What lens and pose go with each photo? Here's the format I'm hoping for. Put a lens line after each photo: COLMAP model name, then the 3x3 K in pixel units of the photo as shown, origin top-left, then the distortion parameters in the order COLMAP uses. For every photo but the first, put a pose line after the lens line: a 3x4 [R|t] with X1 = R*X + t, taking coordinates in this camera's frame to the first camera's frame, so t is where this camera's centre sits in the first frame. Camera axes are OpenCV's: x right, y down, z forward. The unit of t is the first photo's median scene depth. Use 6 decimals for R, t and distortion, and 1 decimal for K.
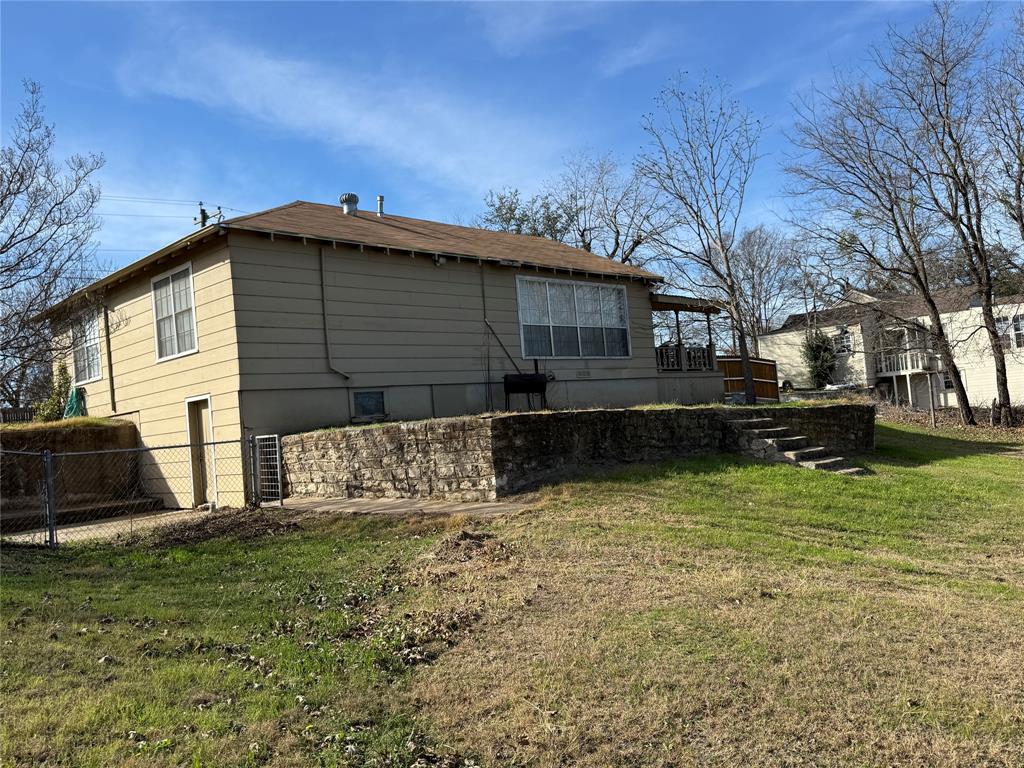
lens RADIAL K [[863.8, 0, 514.1], [0, 863.8, 385.3], [0, 0, 1]] dist [0.031985, 0.003405]
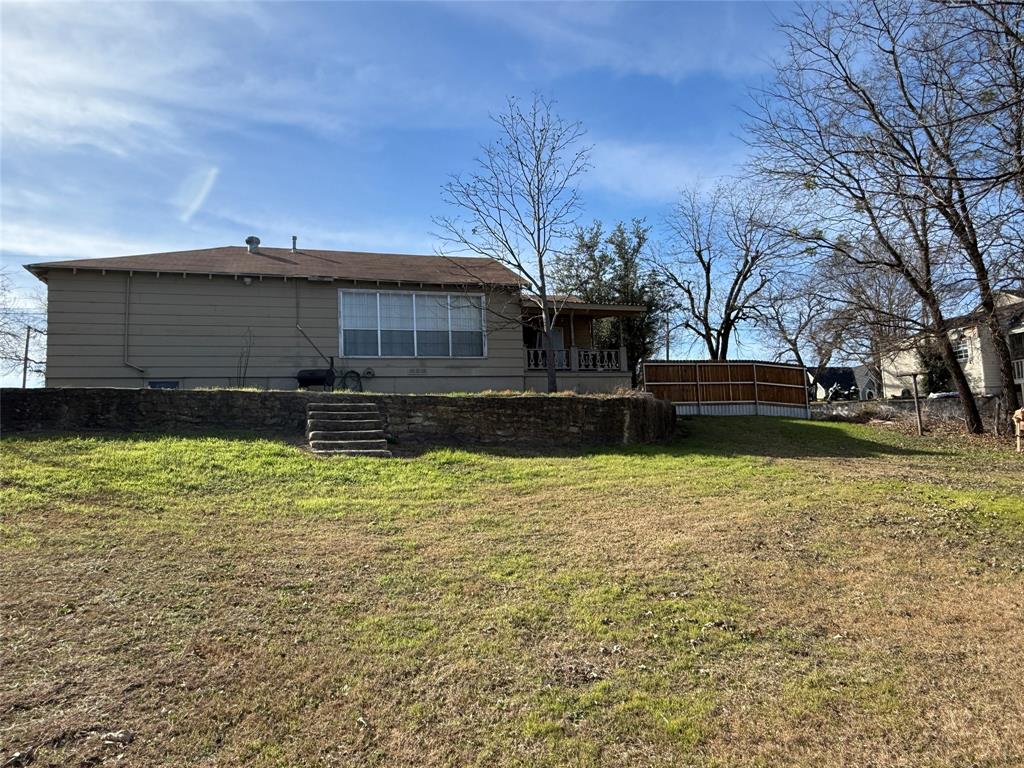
lens RADIAL K [[695.5, 0, 511.6], [0, 695.5, 385.7], [0, 0, 1]] dist [0.000609, -0.000373]
pose [[0.882693, -0.001377, -0.469949, 0.625763], [-0.009928, 0.999718, -0.021578, 0.024505], [0.469846, 0.023712, 0.882430, 0.243038]]
